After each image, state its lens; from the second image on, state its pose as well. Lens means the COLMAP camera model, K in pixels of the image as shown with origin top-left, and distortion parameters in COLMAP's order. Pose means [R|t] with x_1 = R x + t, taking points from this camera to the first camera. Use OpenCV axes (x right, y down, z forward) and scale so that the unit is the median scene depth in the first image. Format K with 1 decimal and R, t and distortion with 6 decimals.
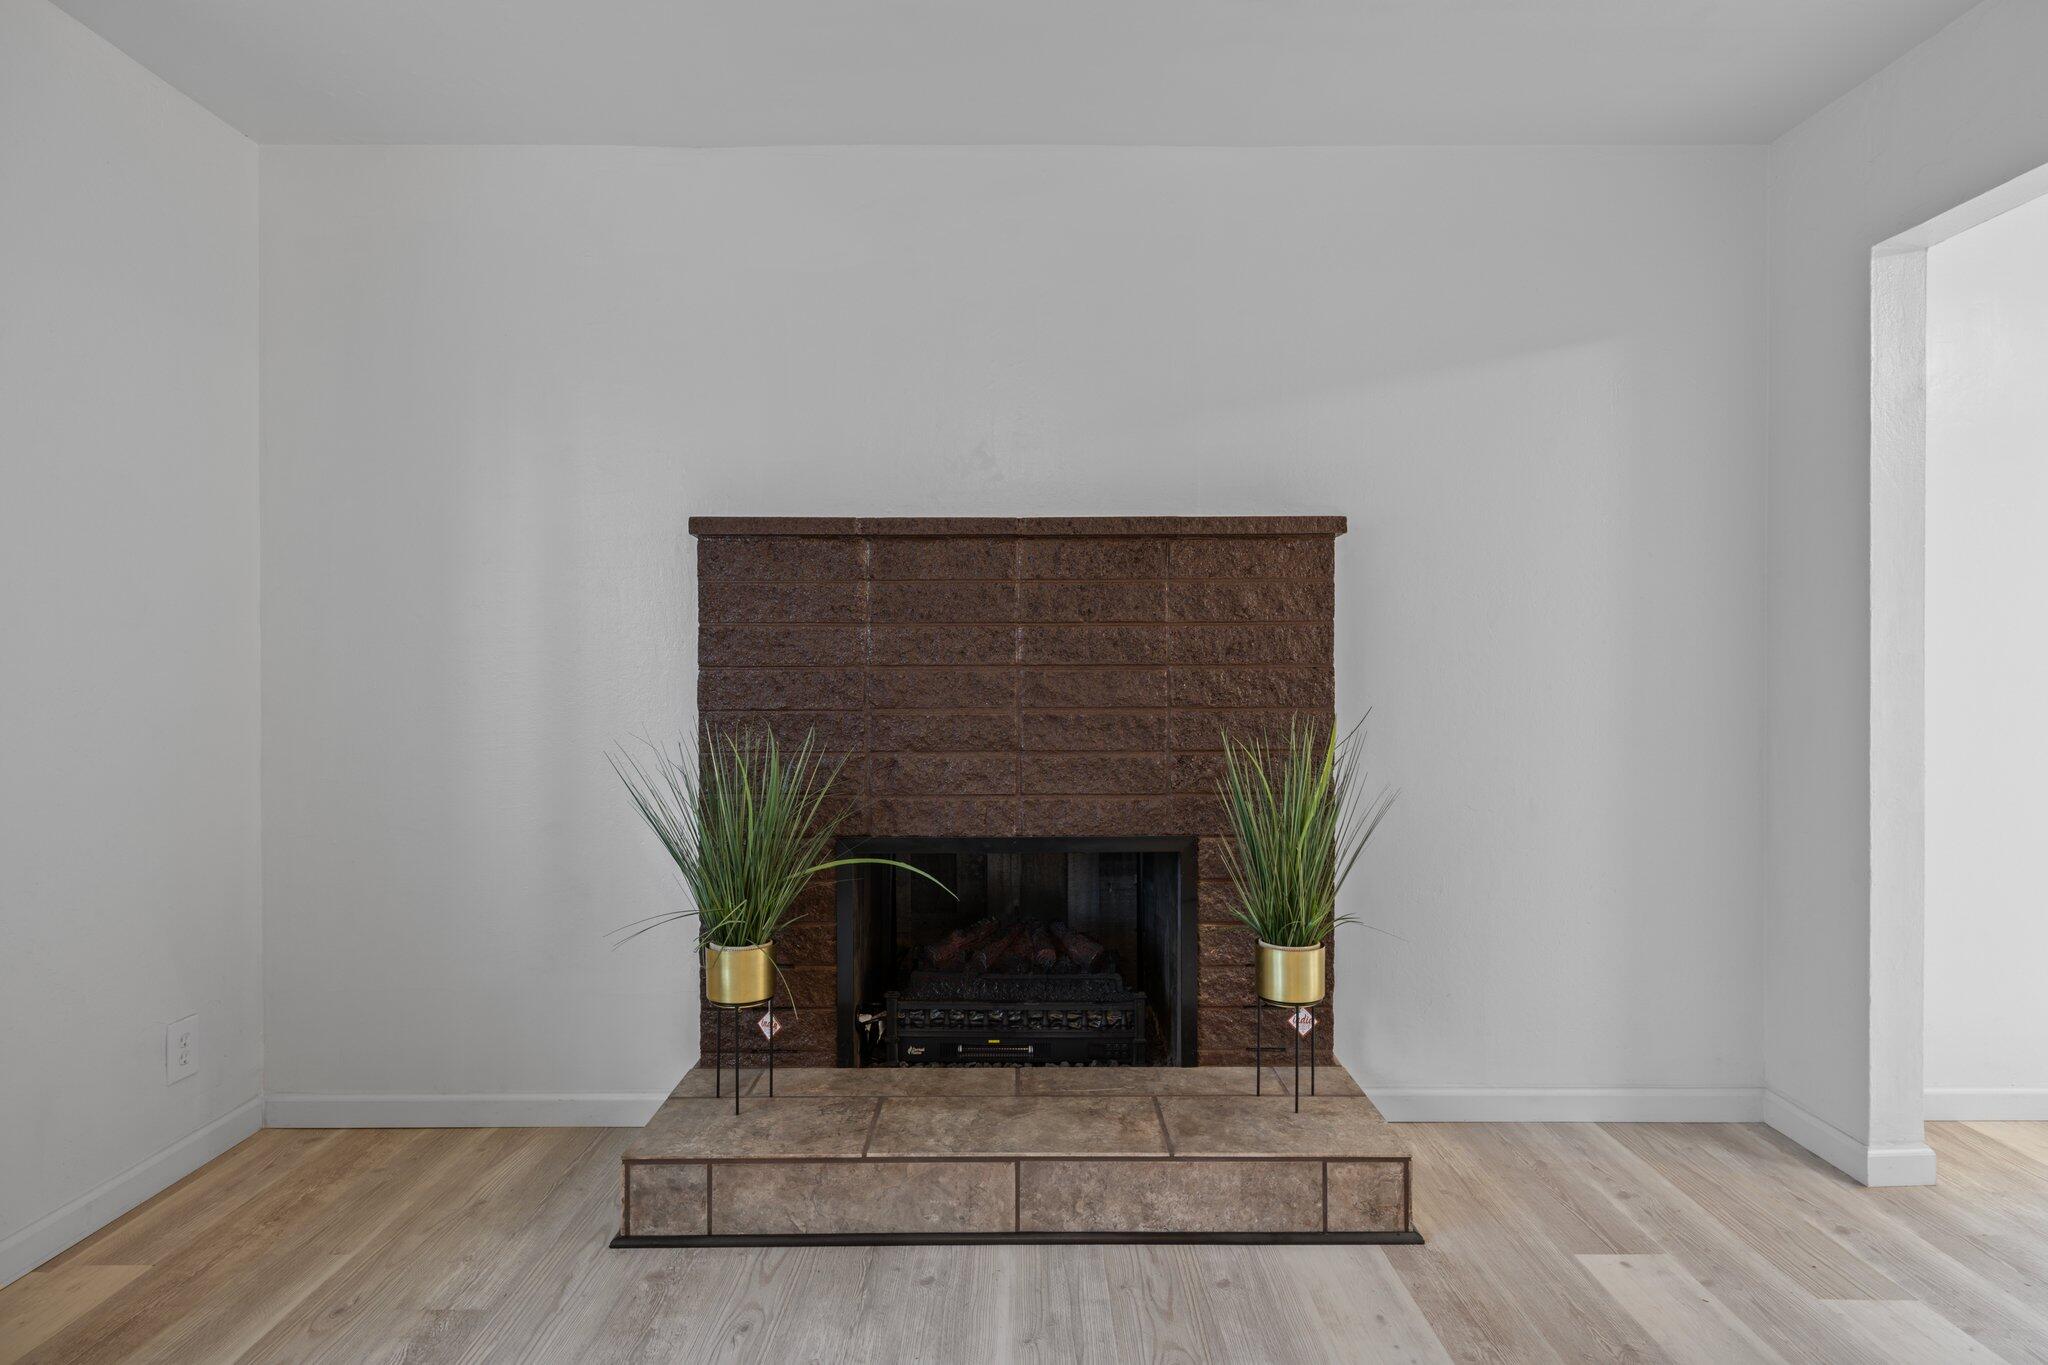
lens RADIAL K [[1151.2, 0, 1024.0], [0, 1151.2, 682.5], [0, 0, 1]] dist [0.000888, -0.000239]
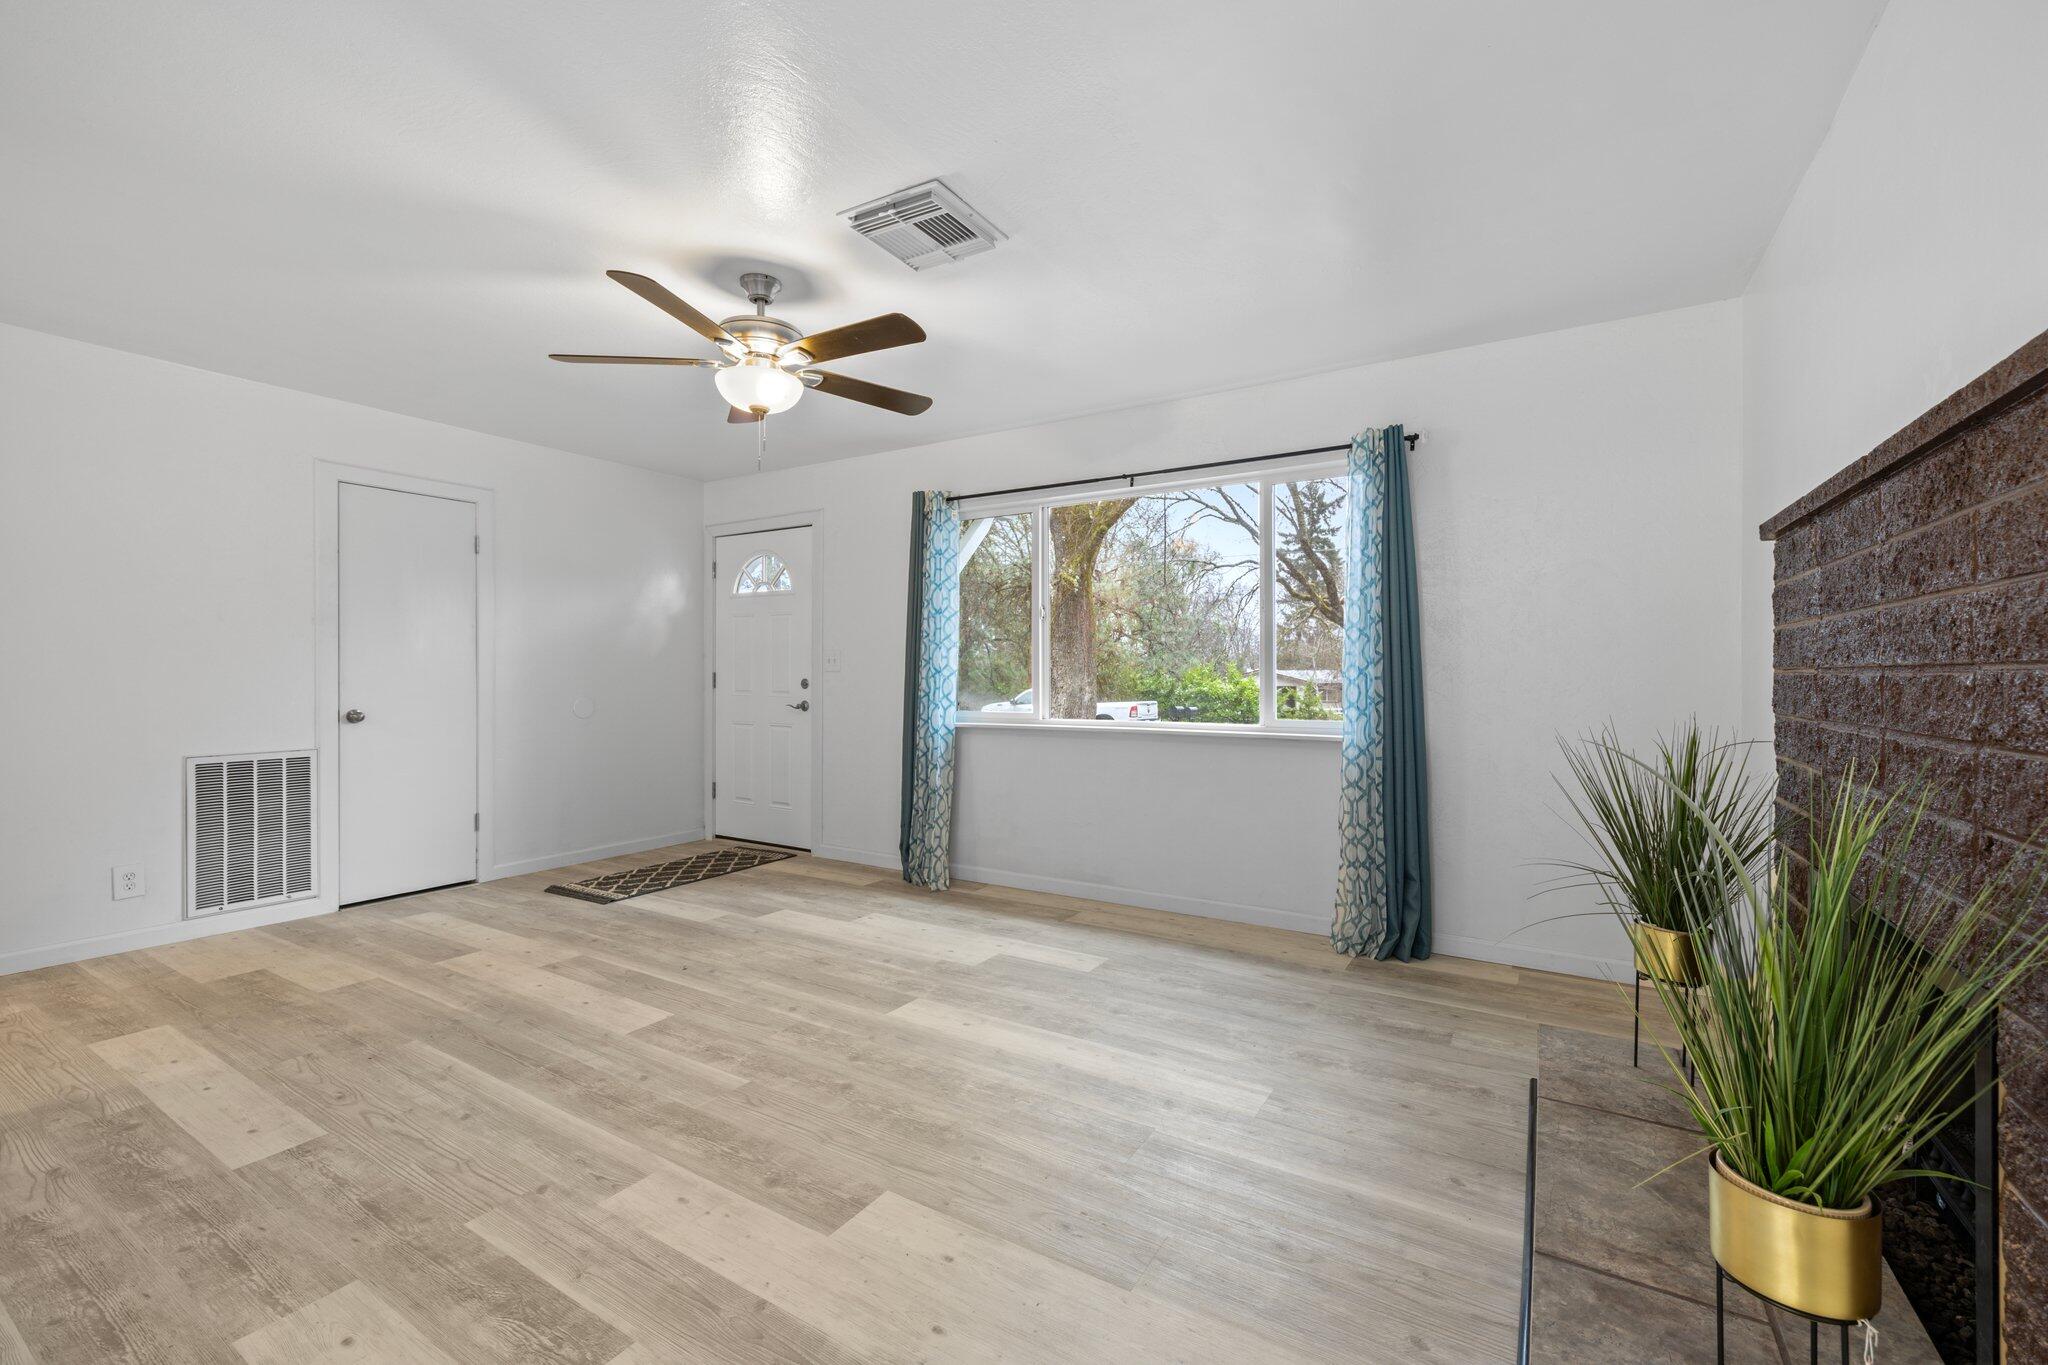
lens RADIAL K [[854.3, 0, 1019.9], [0, 854.3, 673.7], [0, 0, 1]] dist [-0.000177, -0.000112]
pose [[-0.532718, -0.000292, -0.846293, 0.831535], [-0.013511, 0.999875, 0.008160, -0.009727], [0.846185, 0.015781, -0.532656, 0.985664]]
